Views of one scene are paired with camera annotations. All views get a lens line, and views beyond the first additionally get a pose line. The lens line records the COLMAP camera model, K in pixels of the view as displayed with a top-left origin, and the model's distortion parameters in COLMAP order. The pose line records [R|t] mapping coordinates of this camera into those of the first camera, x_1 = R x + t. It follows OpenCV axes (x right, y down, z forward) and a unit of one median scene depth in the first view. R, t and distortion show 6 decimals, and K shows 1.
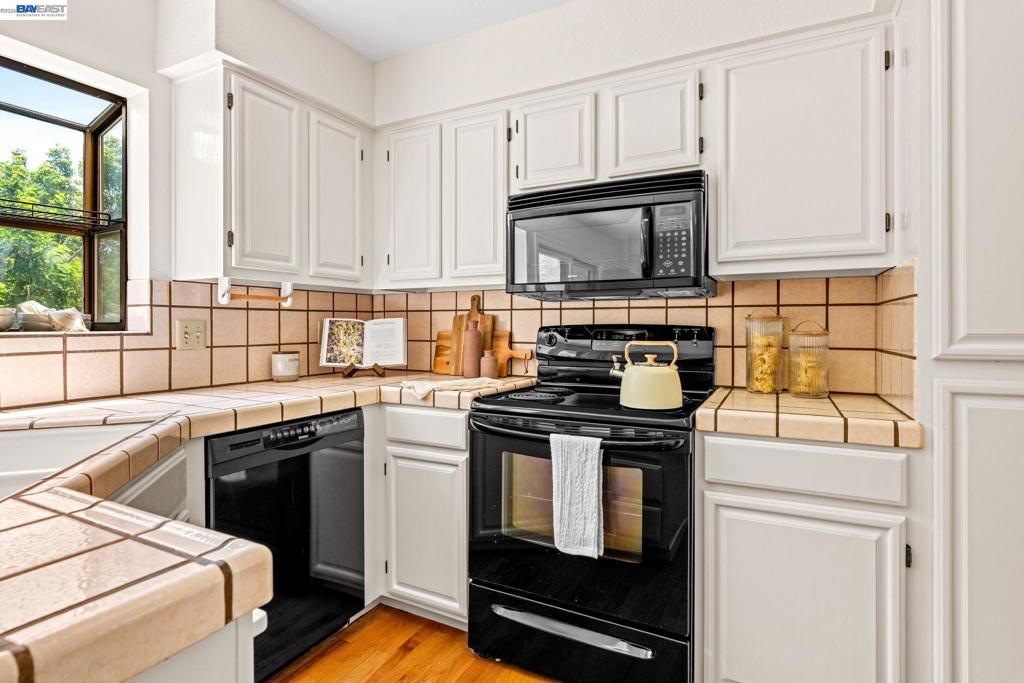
lens RADIAL K [[524.9, 0, 514.3], [0, 524.9, 325.6], [0, 0, 1]] dist [0.000325, 0.002794]
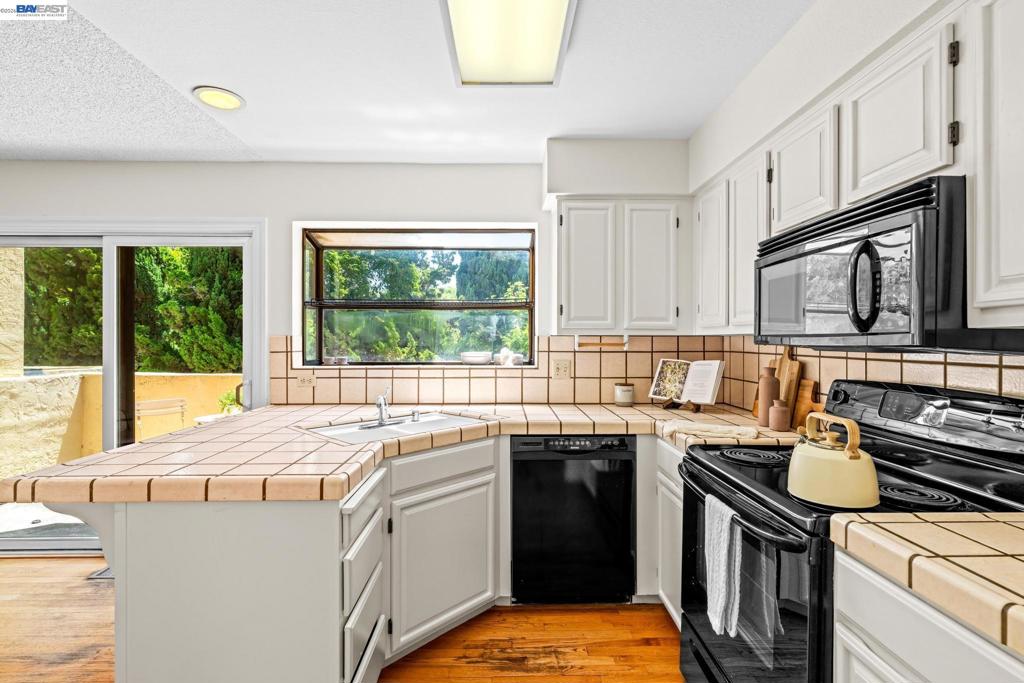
lens RADIAL K [[467.1, 0, 511.5], [0, 467.1, 341.2], [0, 0, 1]] dist [-0.000054, 0.001137]
pose [[0.484792, 0.004050, -0.874620, 0.527455], [-0.004423, 0.999988, 0.002179, -0.068329], [0.874618, 0.002812, 0.484804, 0.190068]]
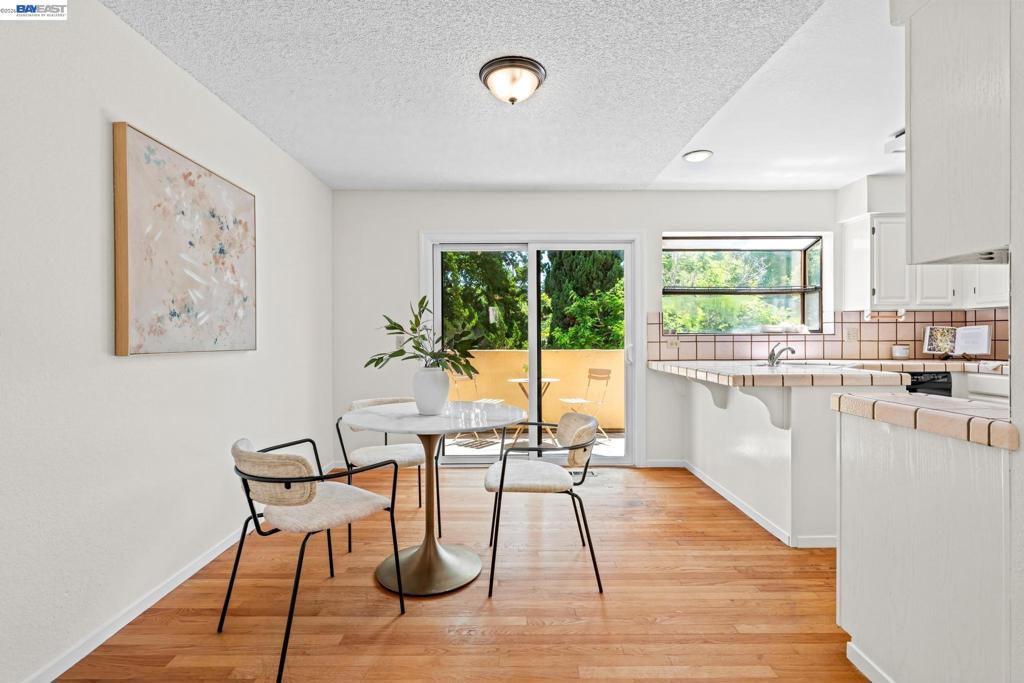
lens RADIAL K [[467.1, 0, 520.3], [0, 467.1, 338.1], [0, 0, 1]] dist [-0.000054, 0.001137]
pose [[0.480030, 0.000685, -0.877252, 0.437784], [0.002444, 0.999995, 0.002118, 0.022322], [0.877249, -0.003161, 0.480026, -1.153992]]
